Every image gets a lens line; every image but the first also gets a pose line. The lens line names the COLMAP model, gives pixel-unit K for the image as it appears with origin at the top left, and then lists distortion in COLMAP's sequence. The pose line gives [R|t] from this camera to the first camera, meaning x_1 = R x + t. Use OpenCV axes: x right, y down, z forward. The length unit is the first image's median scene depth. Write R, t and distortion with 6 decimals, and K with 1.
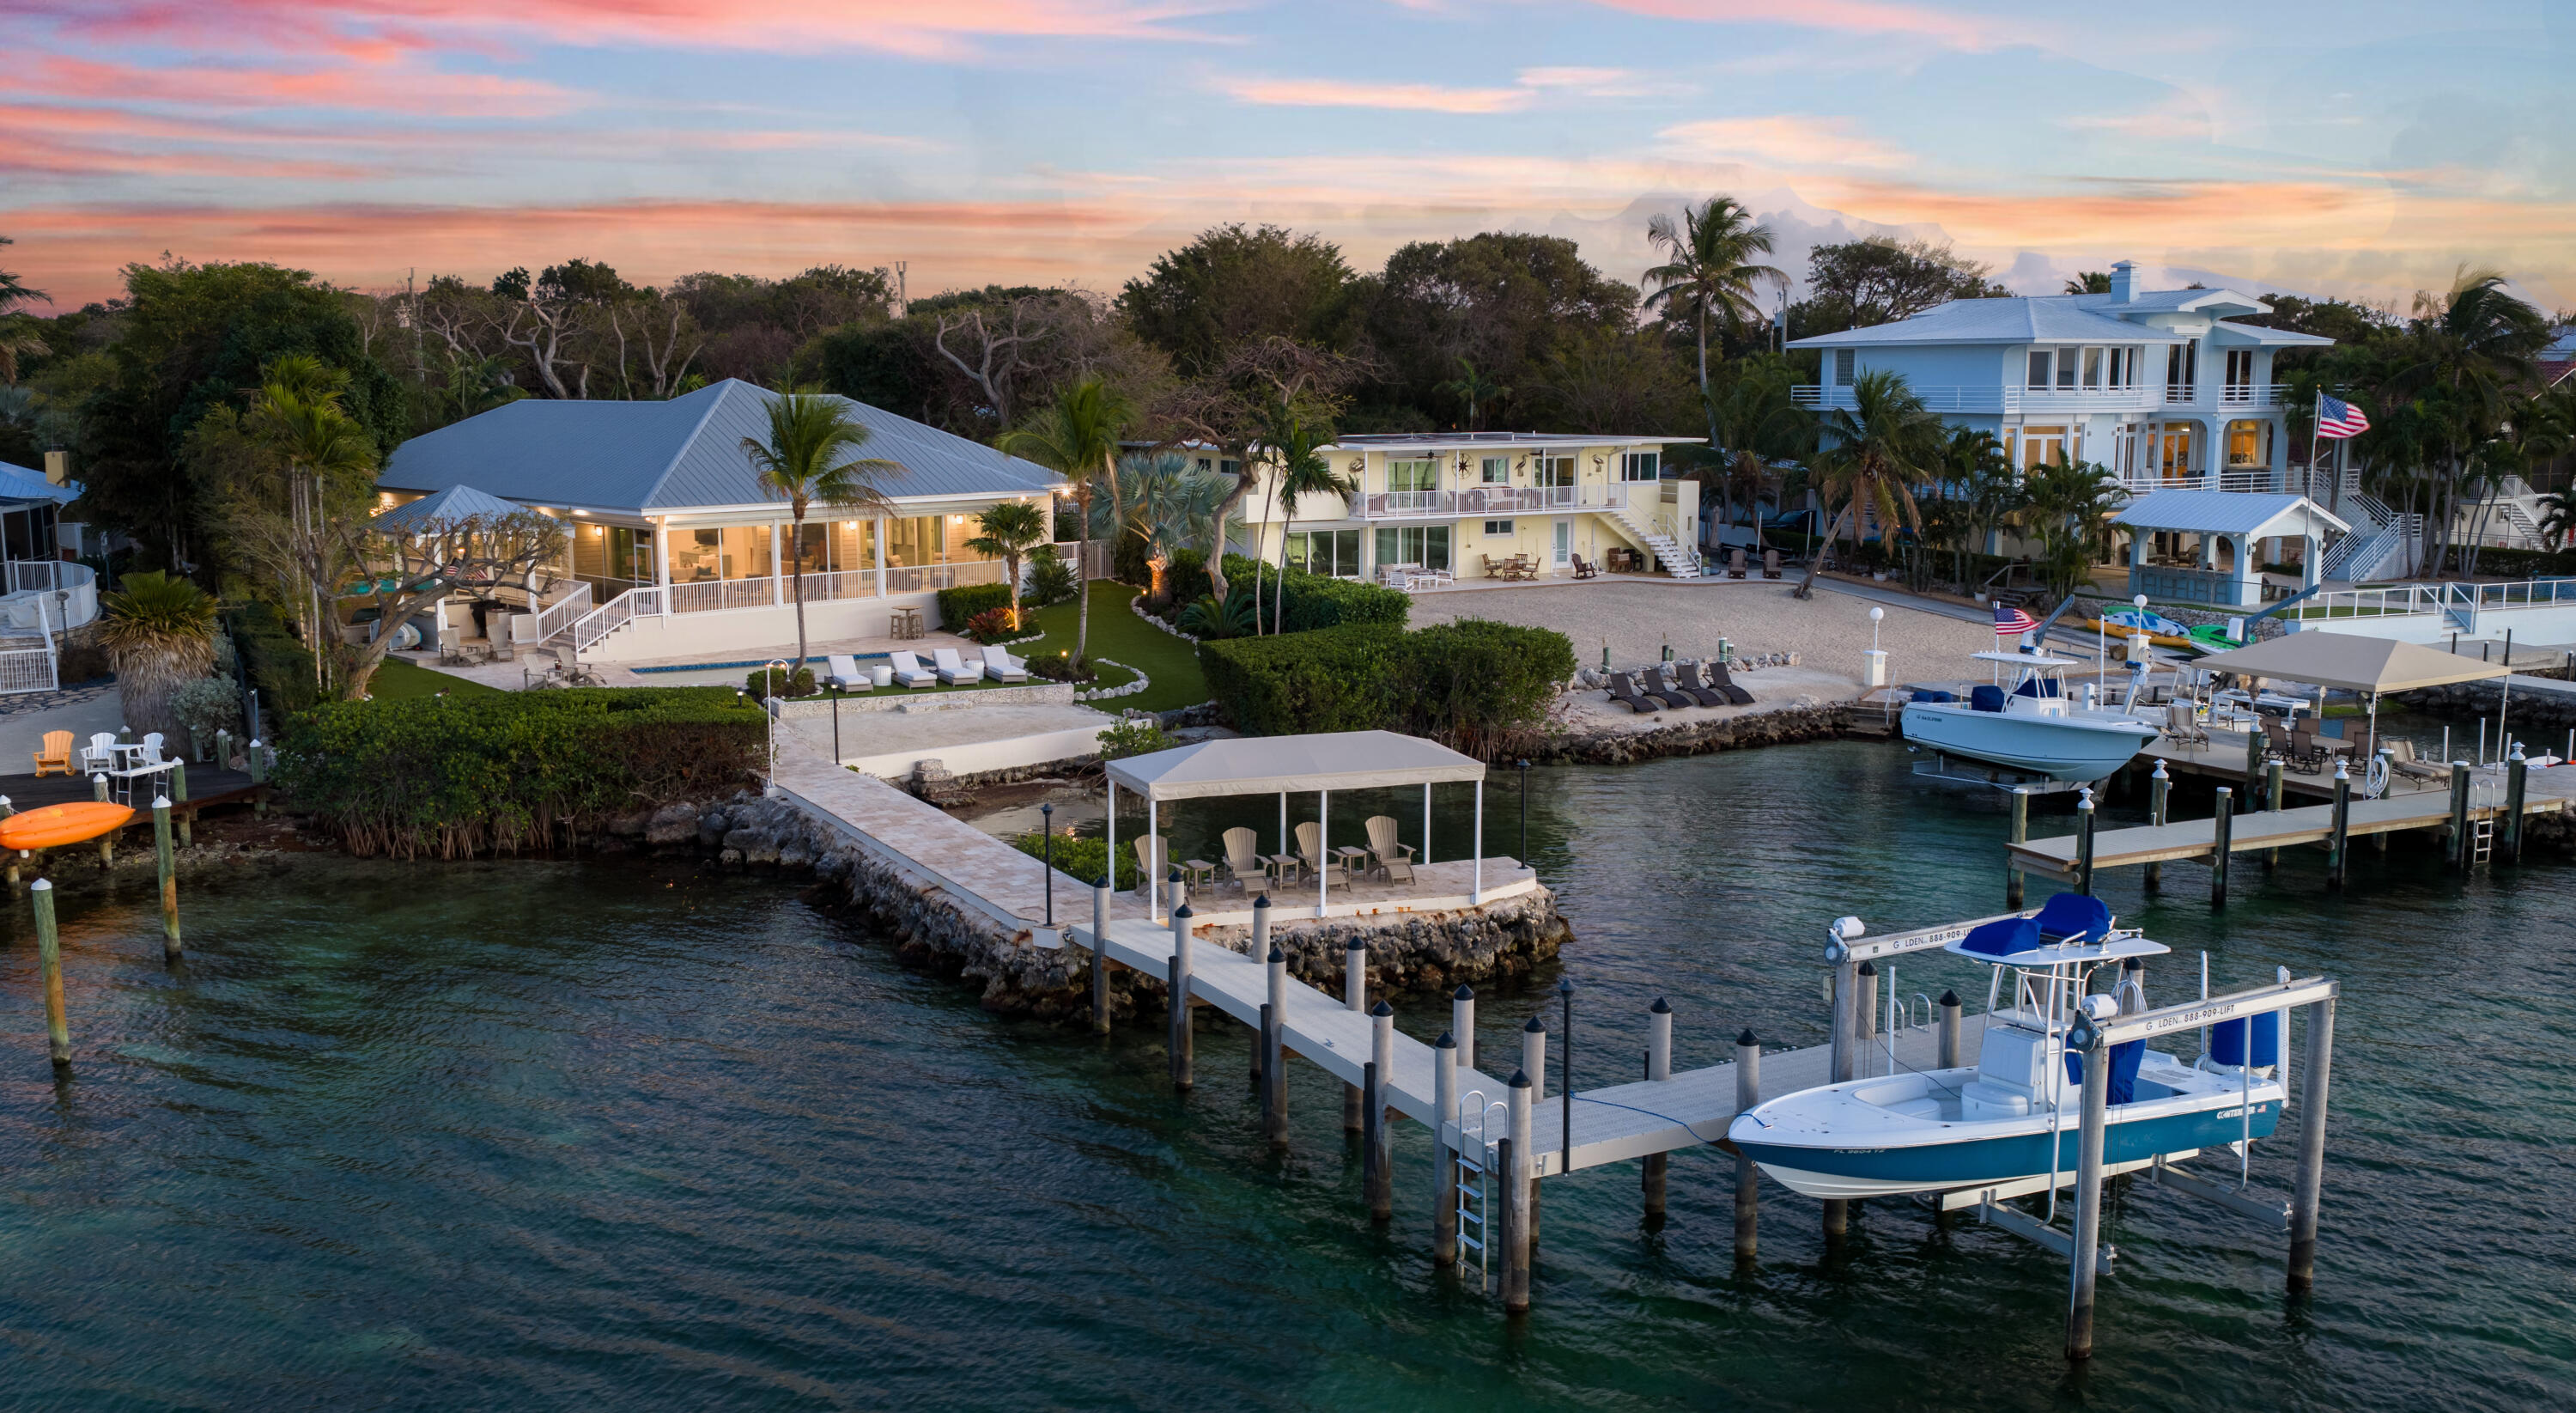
lens RADIAL K [[2151.5, 0, 1291.7], [0, 2151.5, 705.8], [0, 0, 1]] dist [0.036432, -0.078963]
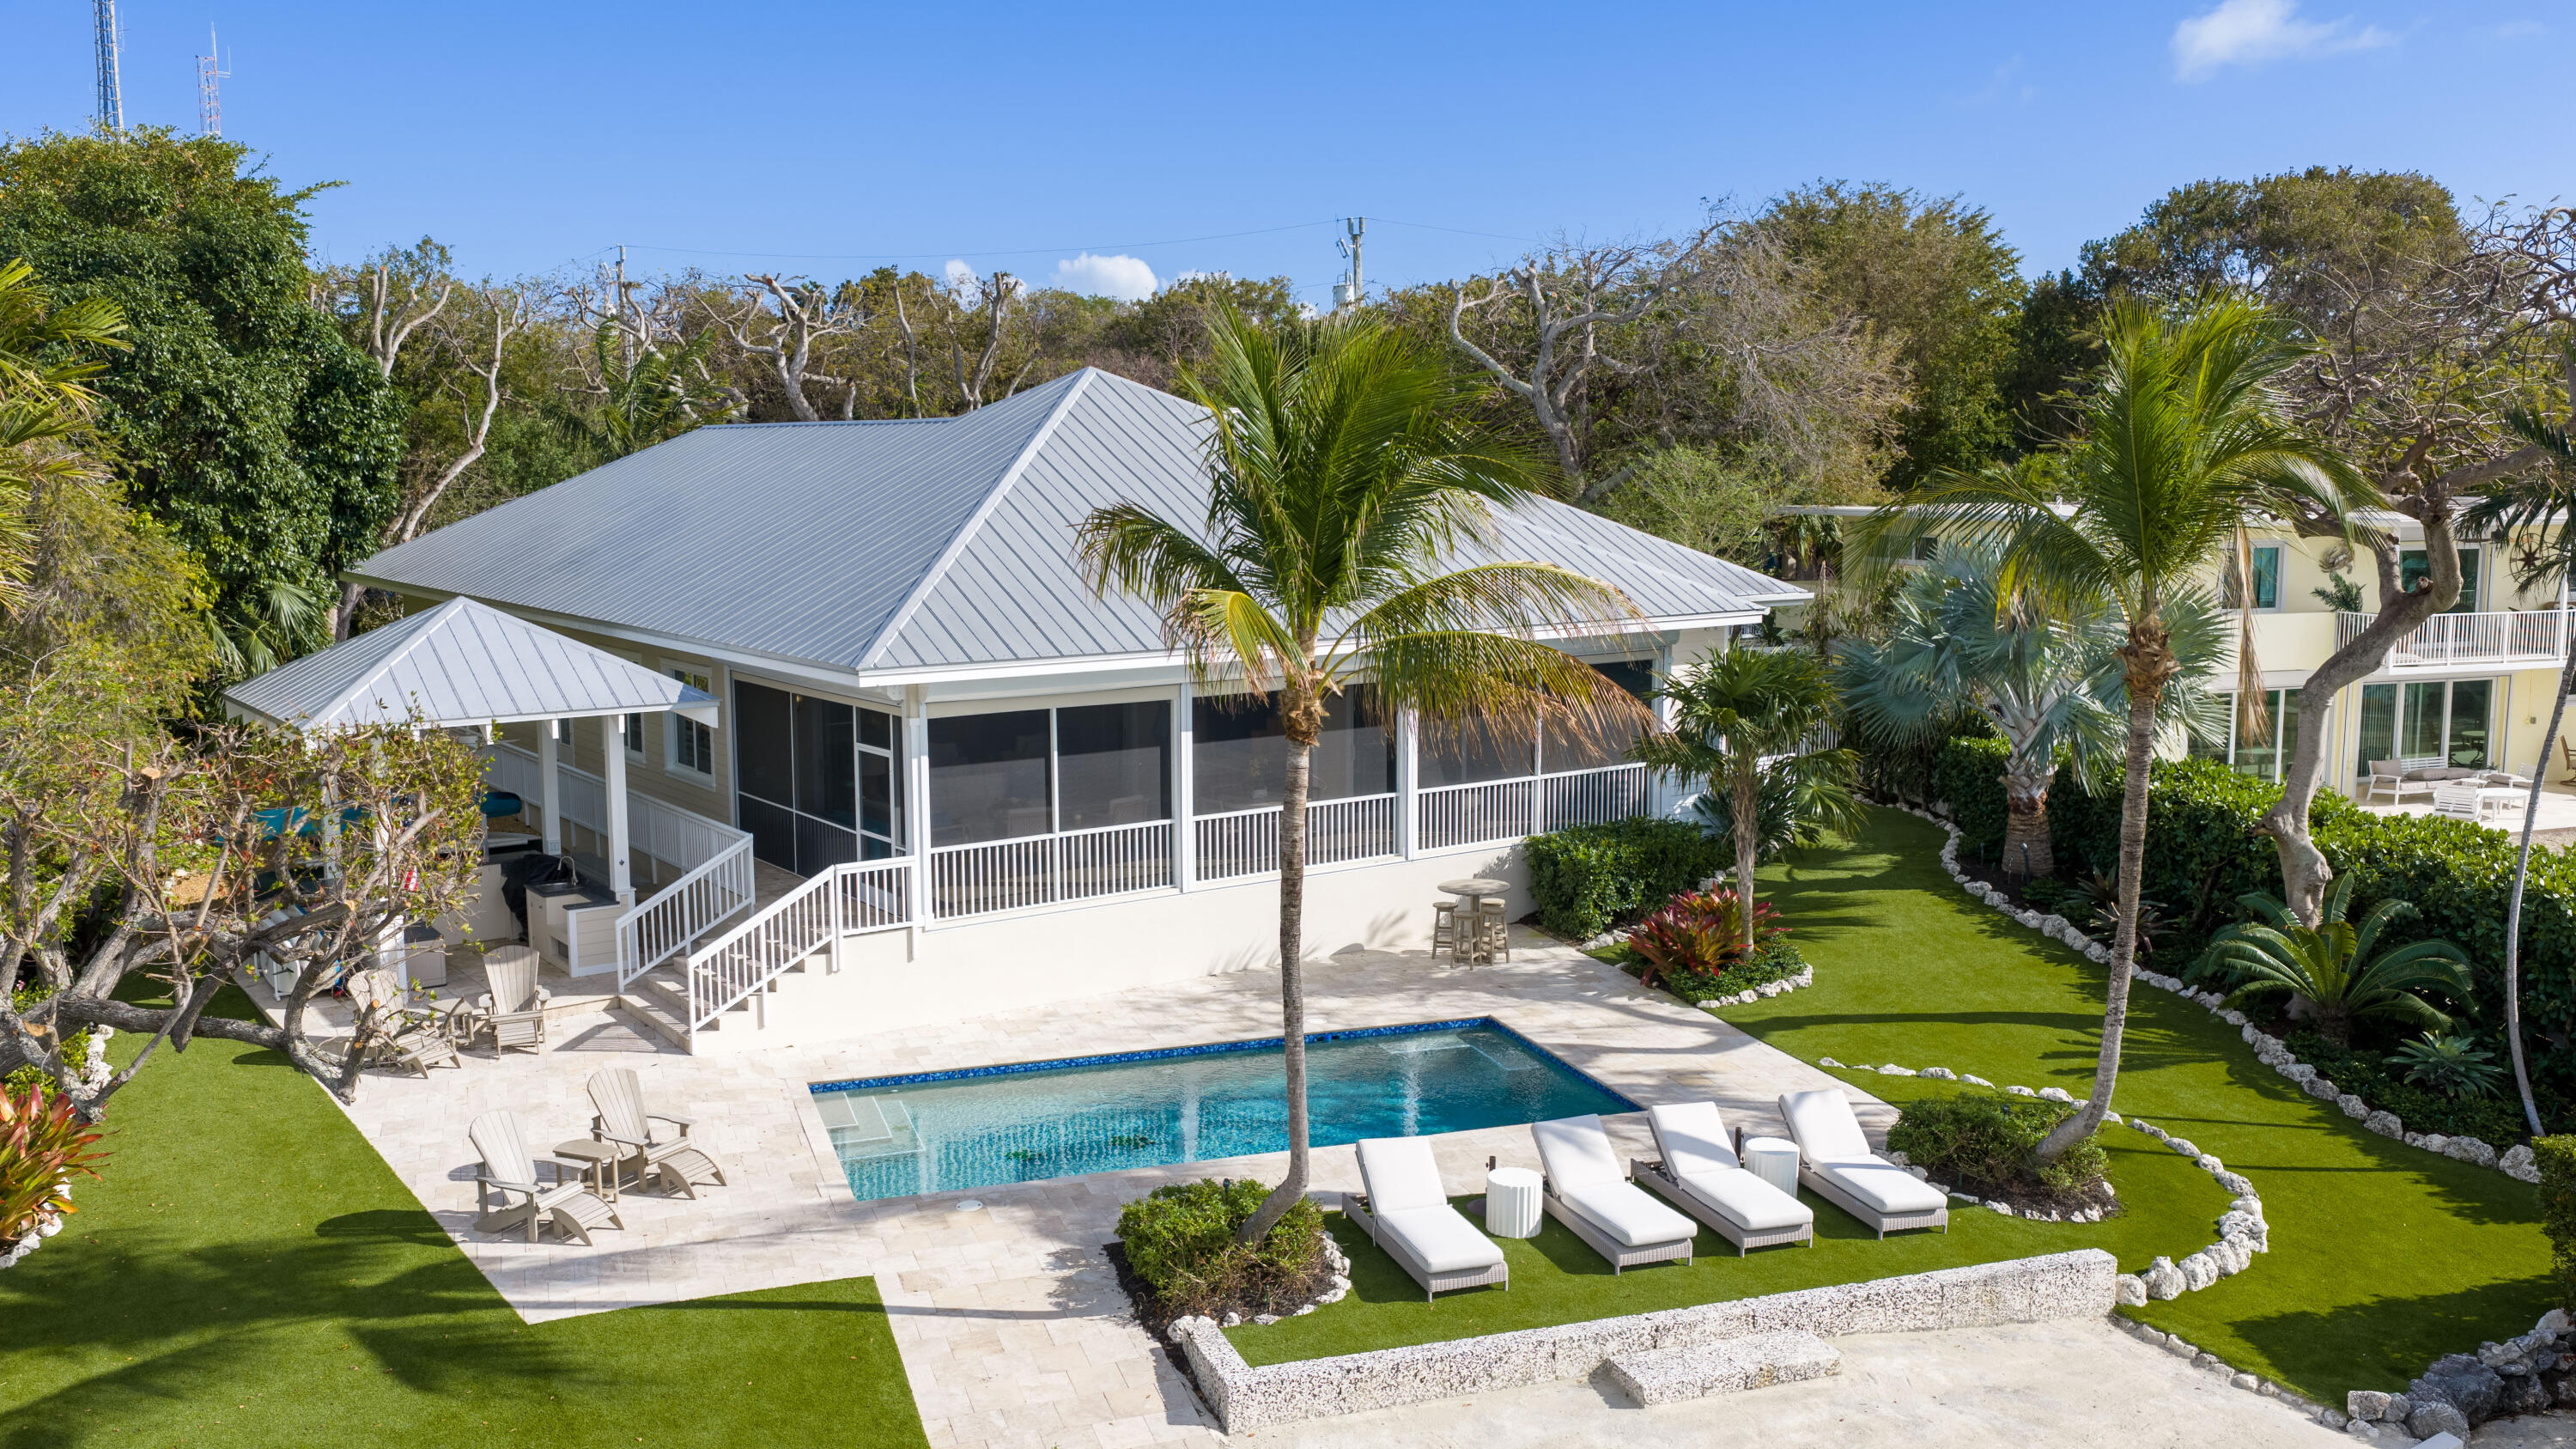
lens RADIAL K [[2137.0, 0, 1282.6], [0, 2137.0, 731.5], [0, 0, 1]] dist [0.035776, -0.077477]
pose [[0.987535, 0.020632, -0.156039, -0.178312], [-0.024093, 0.999503, -0.020321, -0.079660], [0.155542, 0.023827, 0.987542, 0.679028]]
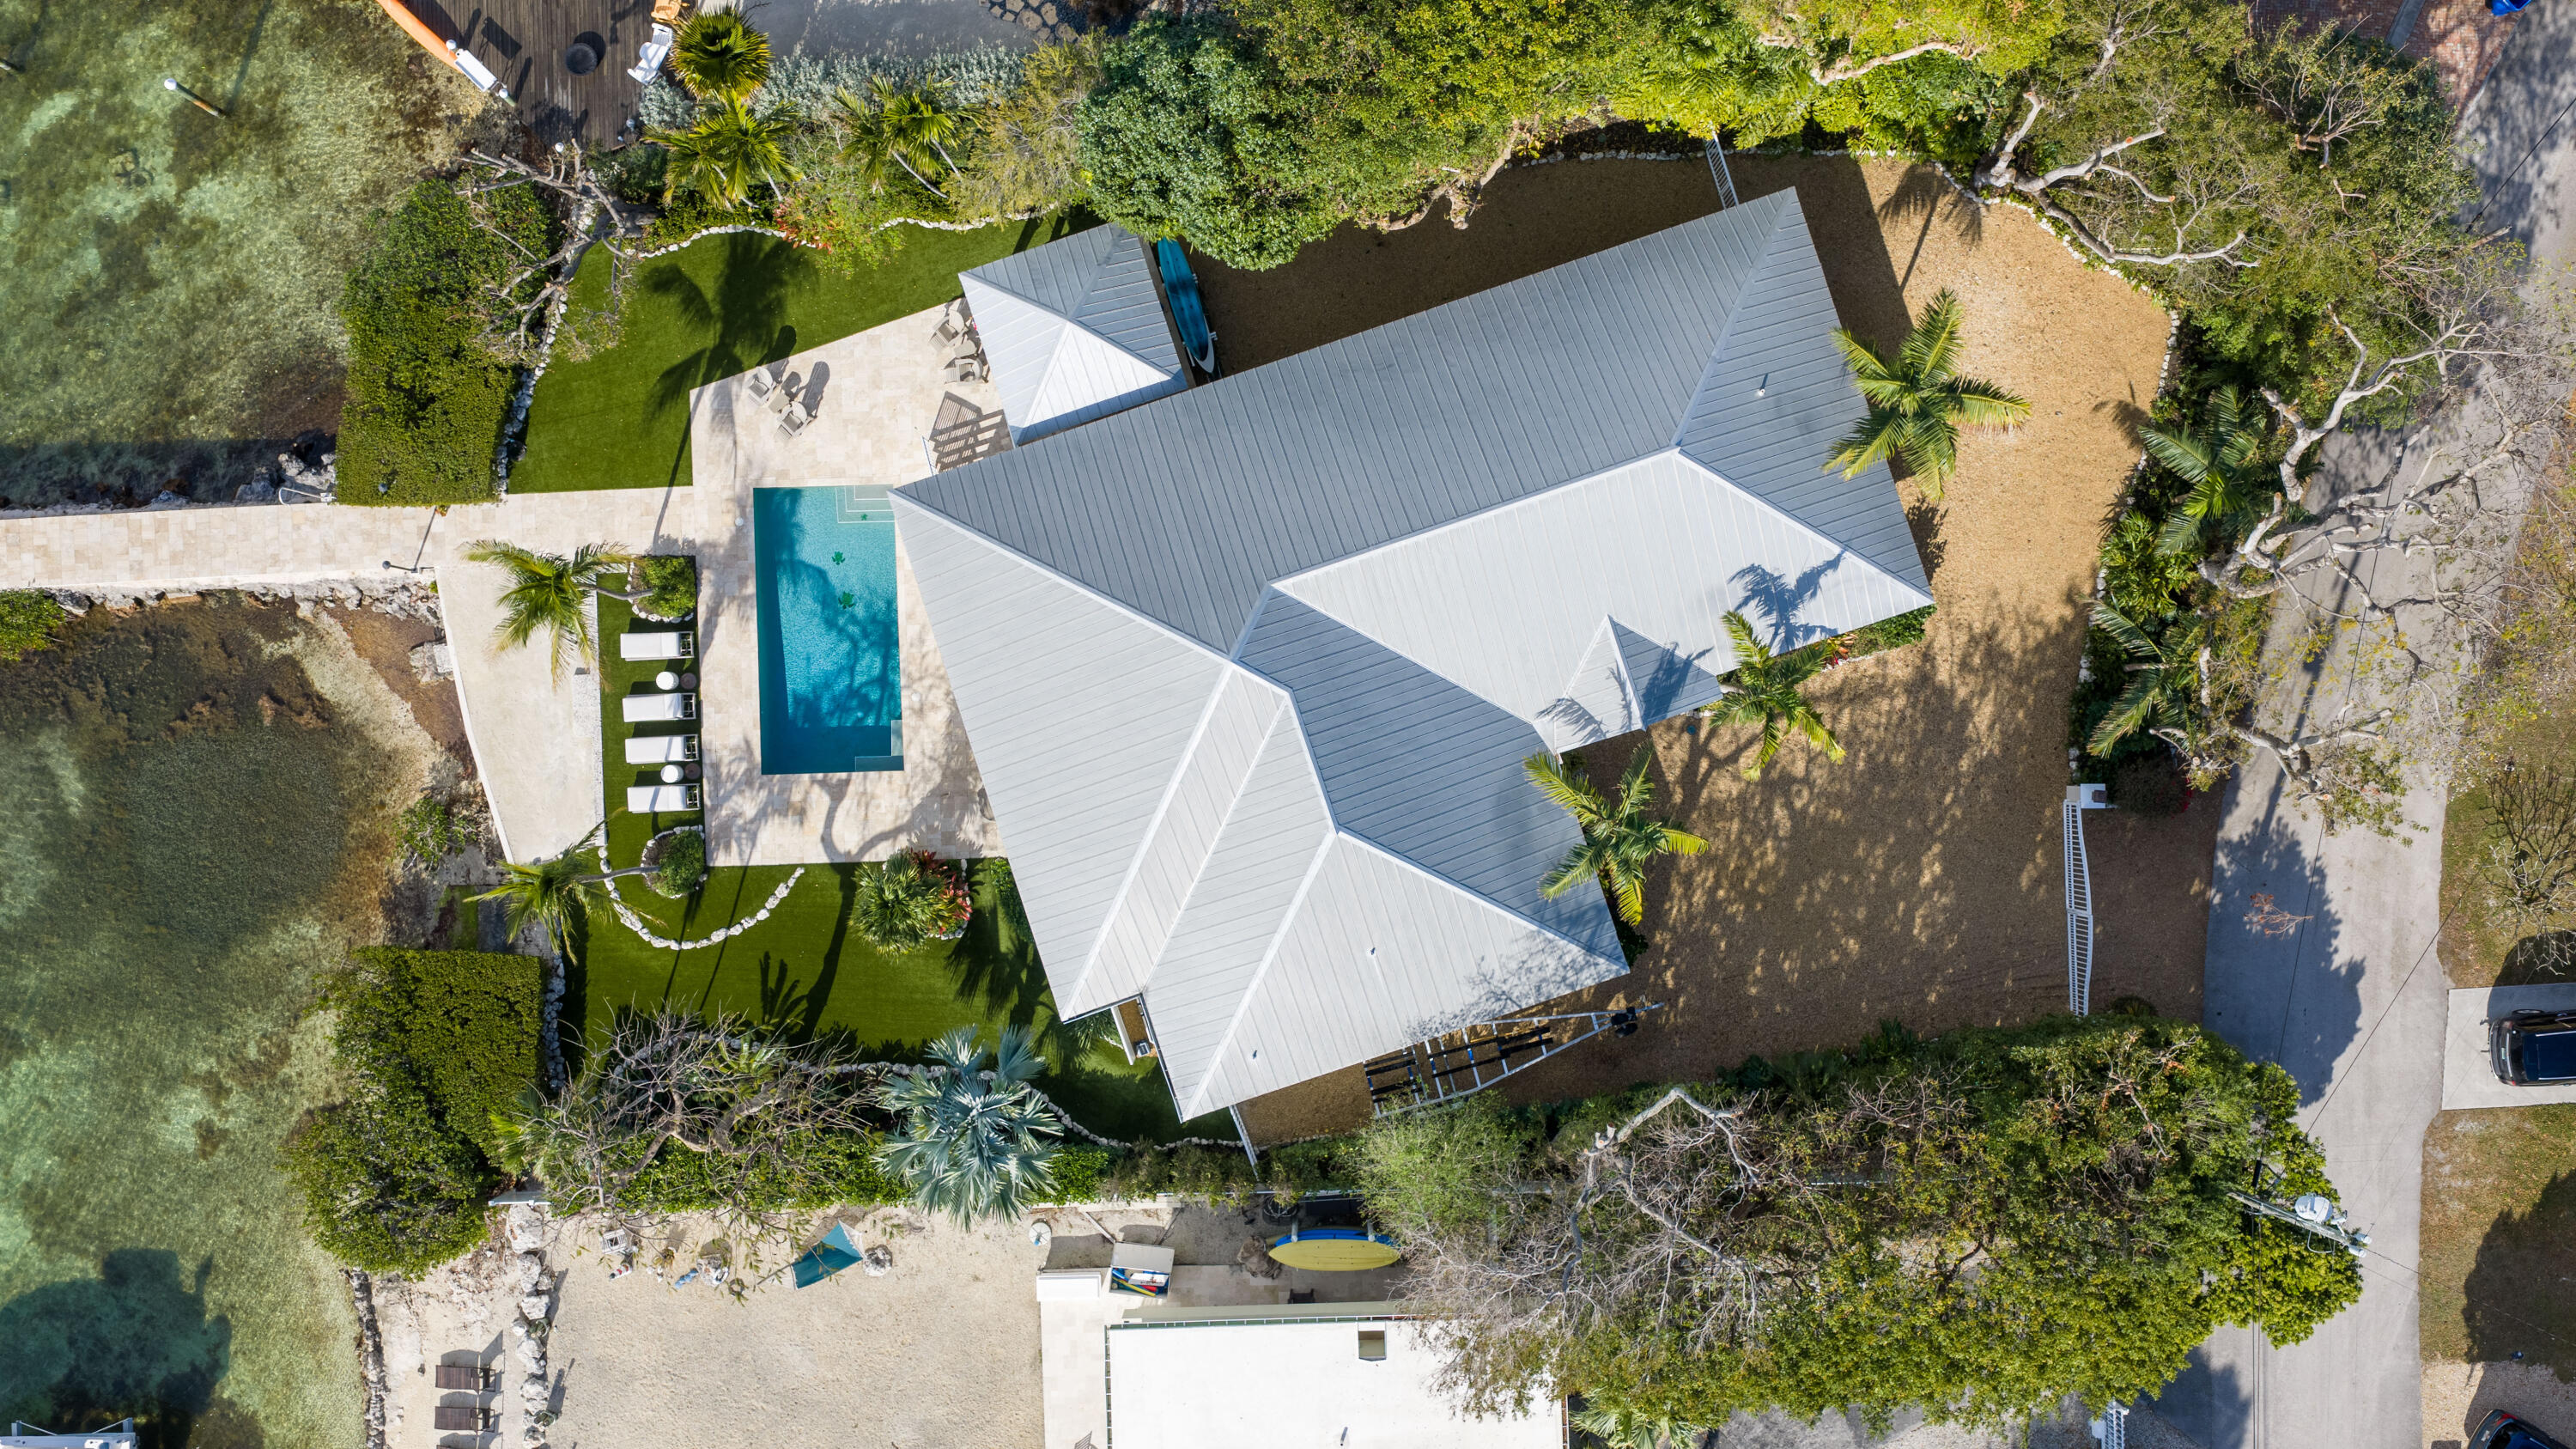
lens RADIAL K [[2137.0, 0, 1282.6], [0, 2137.0, 731.5], [0, 0, 1]] dist [0.035776, -0.077477]
pose [[-0.443741, 0.896154, 0.001563, -0.307674], [-0.125626, -0.063932, 0.990016, -1.106870], [0.887306, 0.439114, 0.140949, 1.146563]]
